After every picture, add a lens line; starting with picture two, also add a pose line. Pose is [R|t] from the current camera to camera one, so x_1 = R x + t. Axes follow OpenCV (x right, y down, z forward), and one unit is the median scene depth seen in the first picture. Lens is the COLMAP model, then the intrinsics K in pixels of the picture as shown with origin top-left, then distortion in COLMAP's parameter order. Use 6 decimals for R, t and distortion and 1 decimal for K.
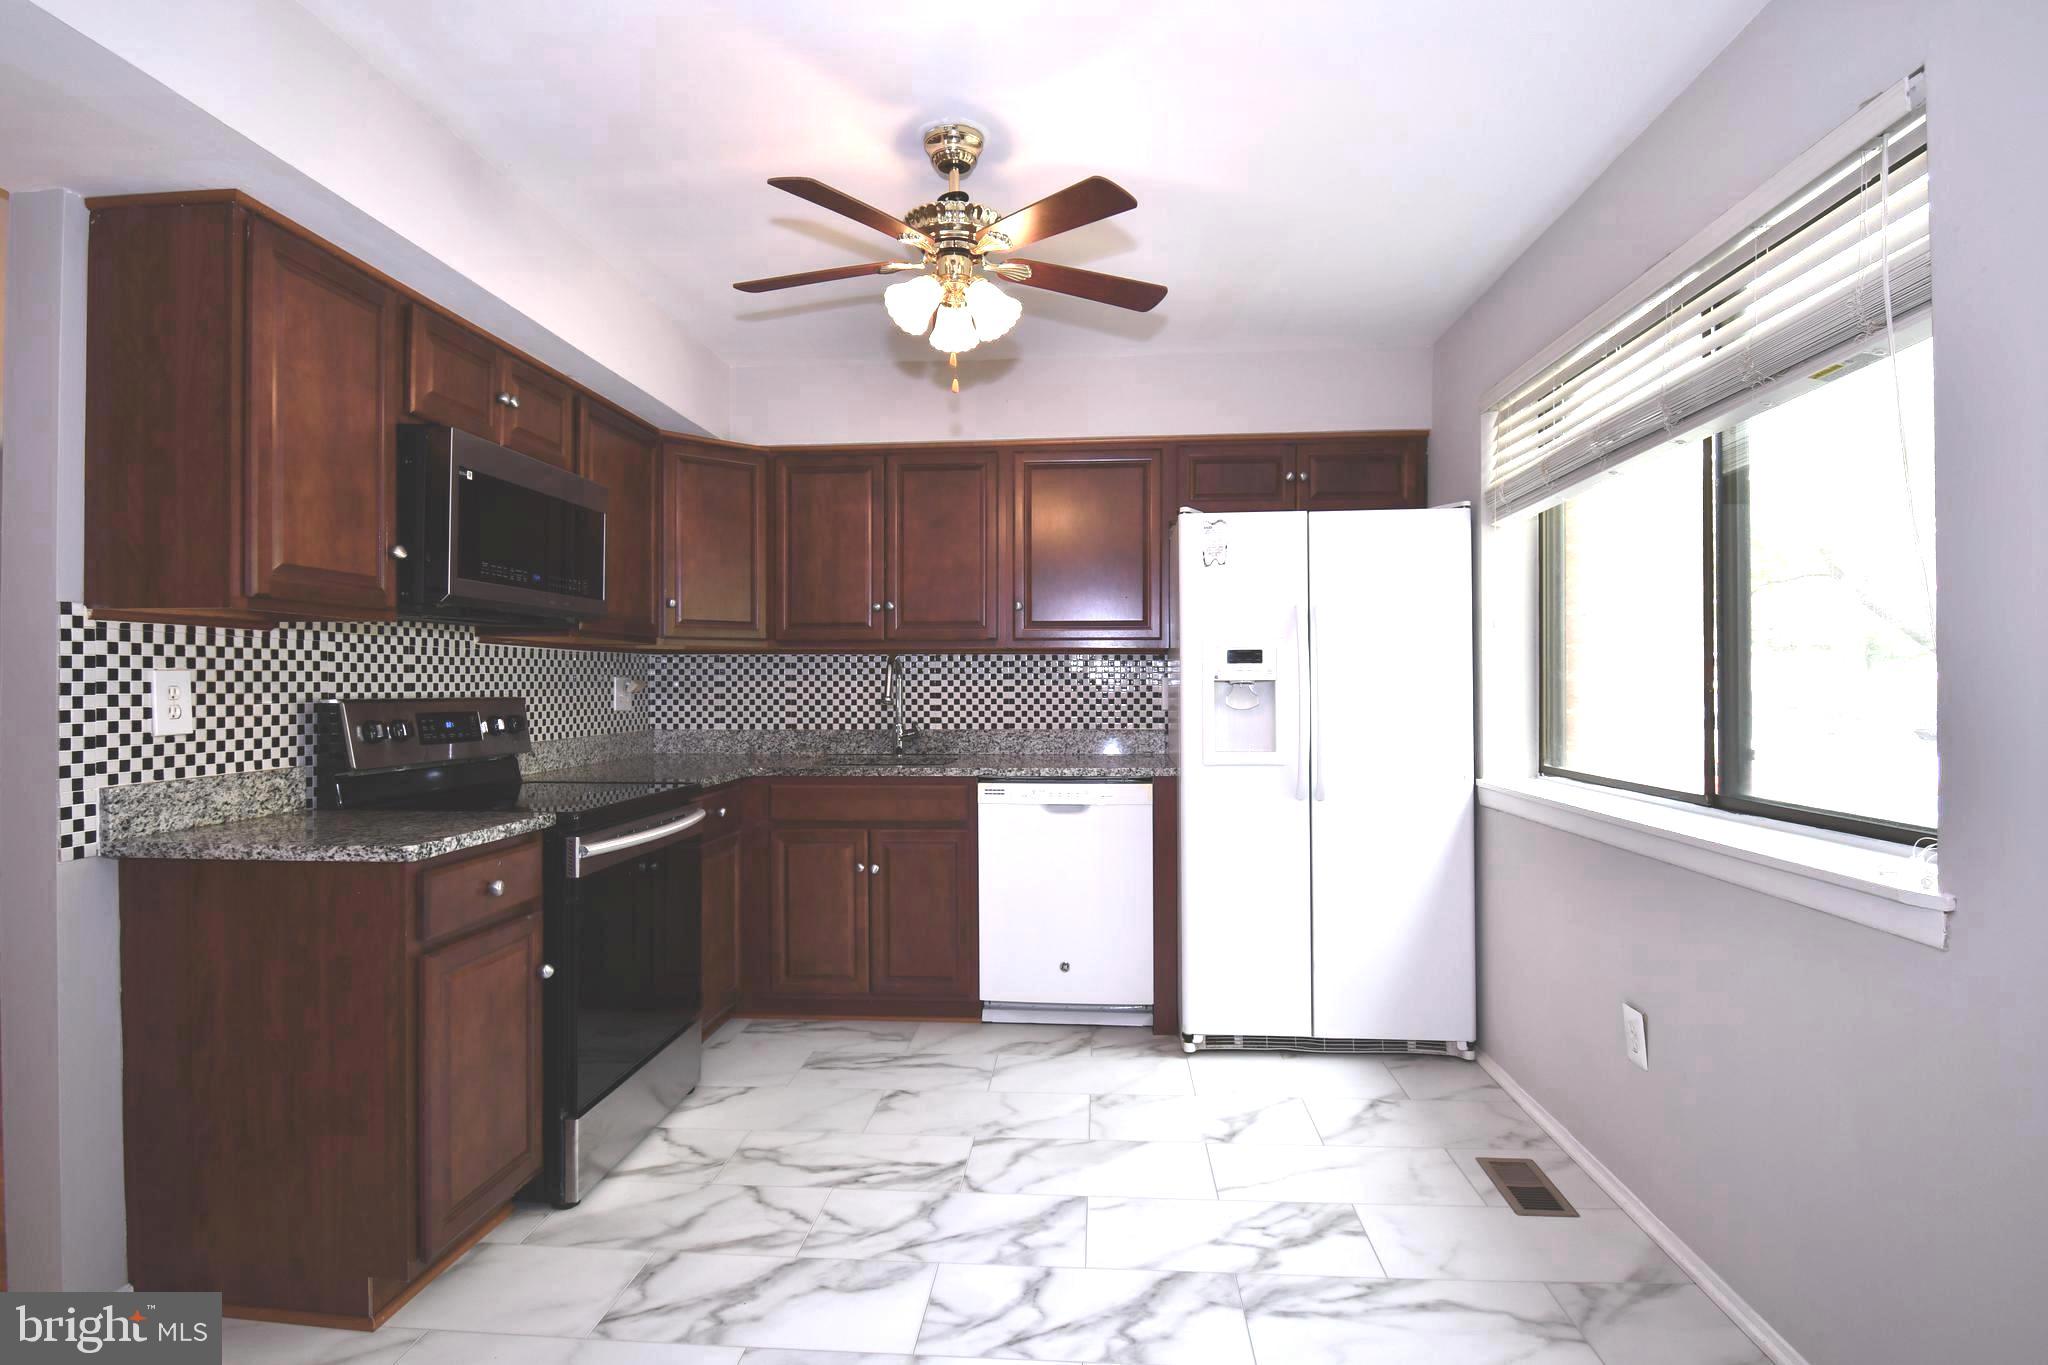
lens RADIAL K [[1041.9, 0, 1019.2], [0, 1041.9, 685.1], [0, 0, 1]] dist [0.018402, -0.027464]
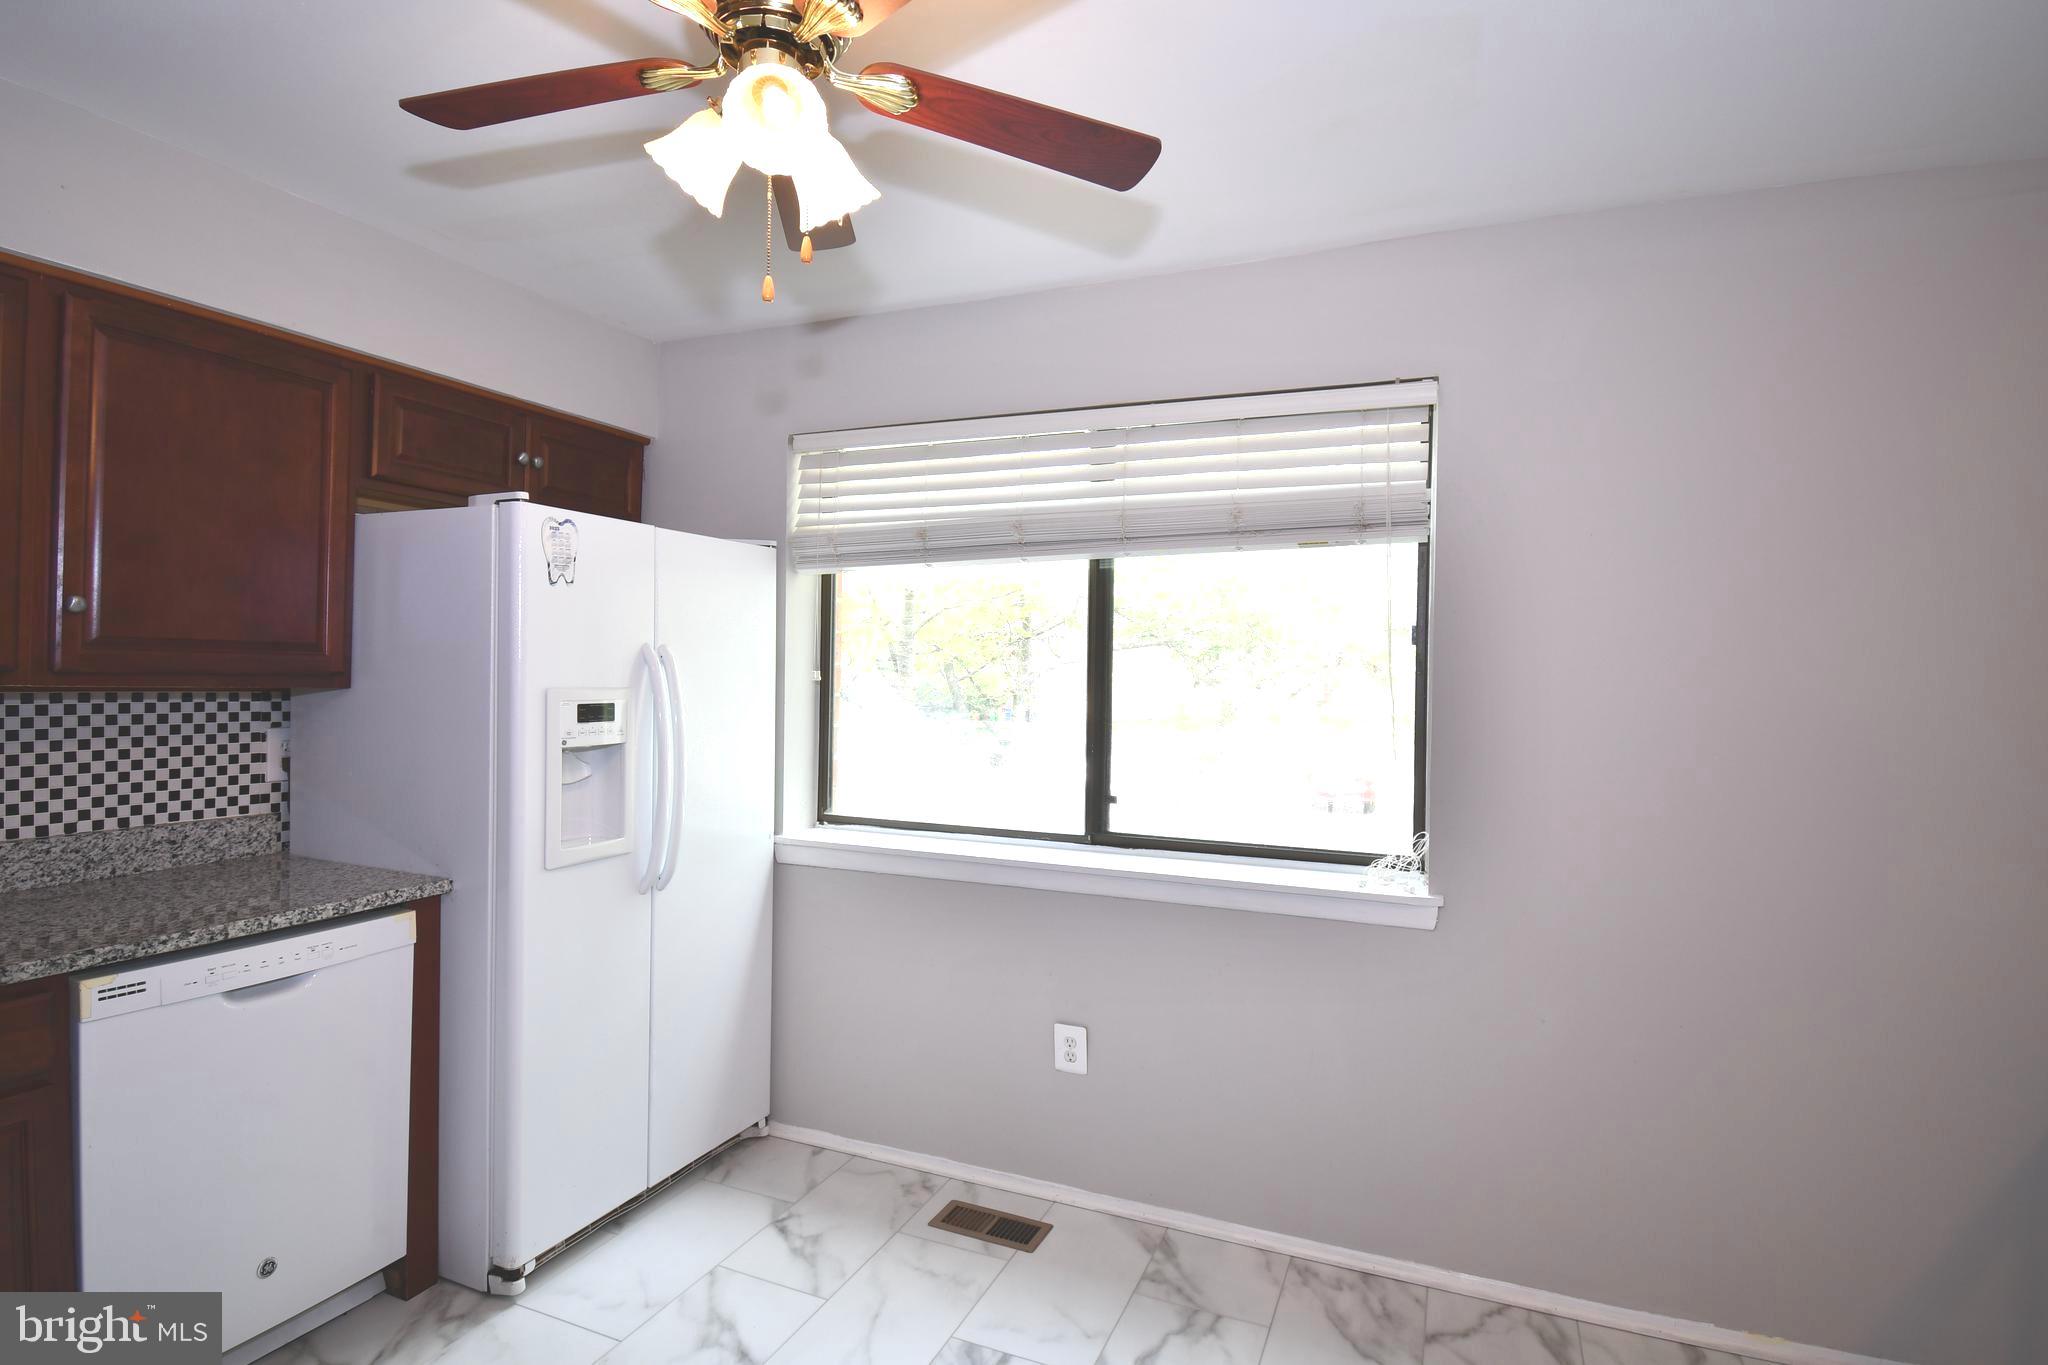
lens RADIAL K [[1041.9, 0, 1019.2], [0, 1041.9, 685.1], [0, 0, 1]] dist [0.018402, -0.027464]
pose [[0.319490, -0.001682, 0.947588, -0.384686], [-0.017691, 0.999814, 0.007739, -0.057803], [-0.947424, -0.019236, 0.319401, 0.487957]]
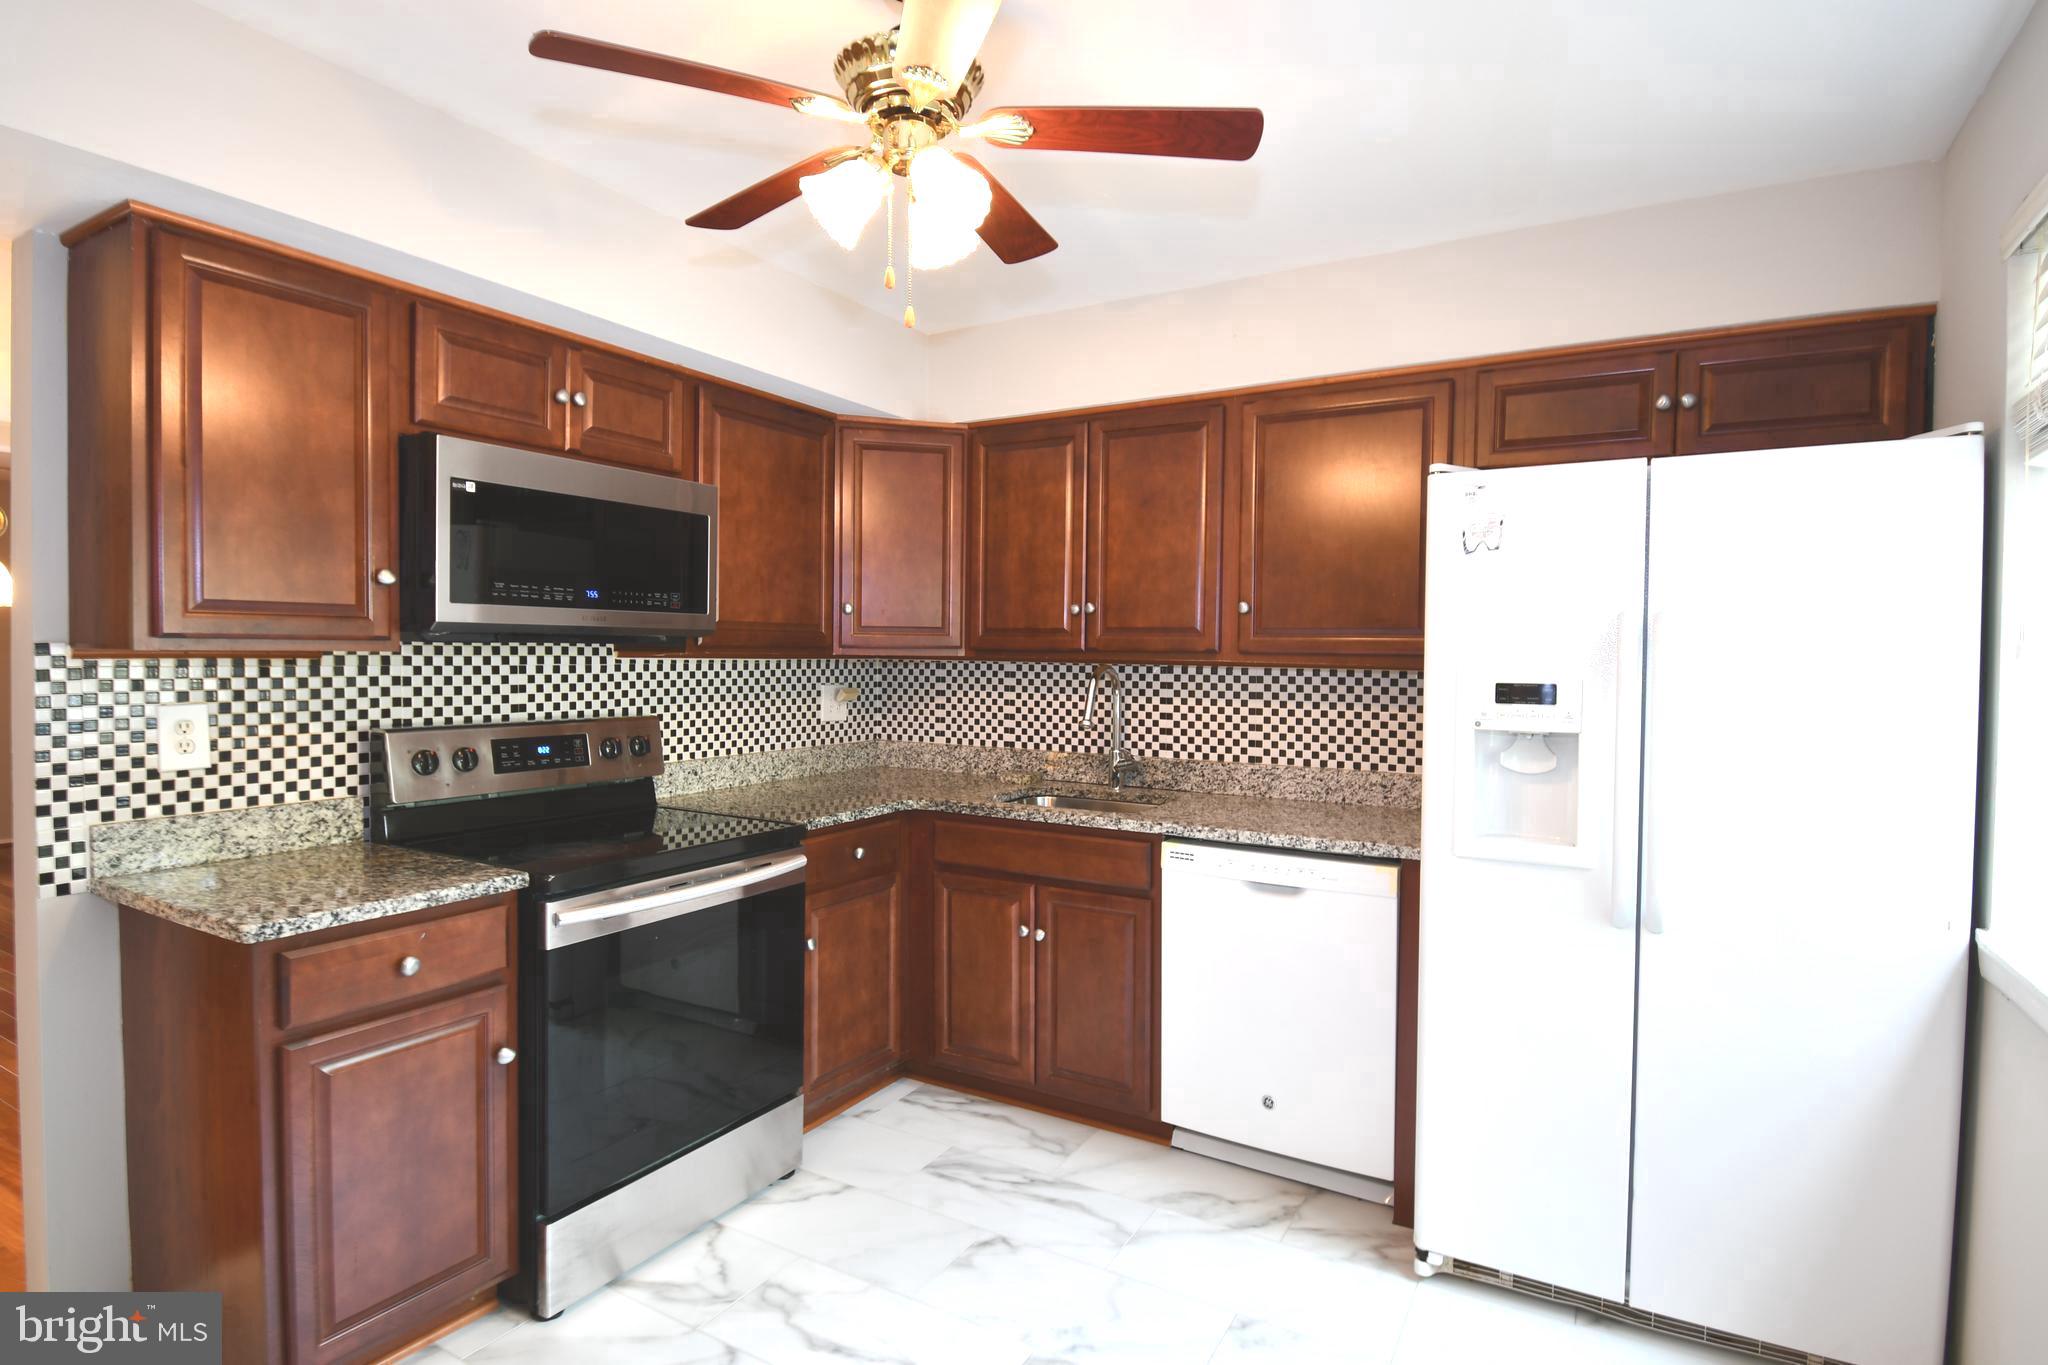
lens RADIAL K [[1041.9, 0, 1019.2], [0, 1041.9, 685.1], [0, 0, 1]] dist [0.018402, -0.027464]
pose [[0.900063, 0.026489, -0.434954, 0.215876], [-0.014283, 0.999408, 0.031309, -0.048452], [0.435525, -0.021968, 0.899908, 0.290907]]
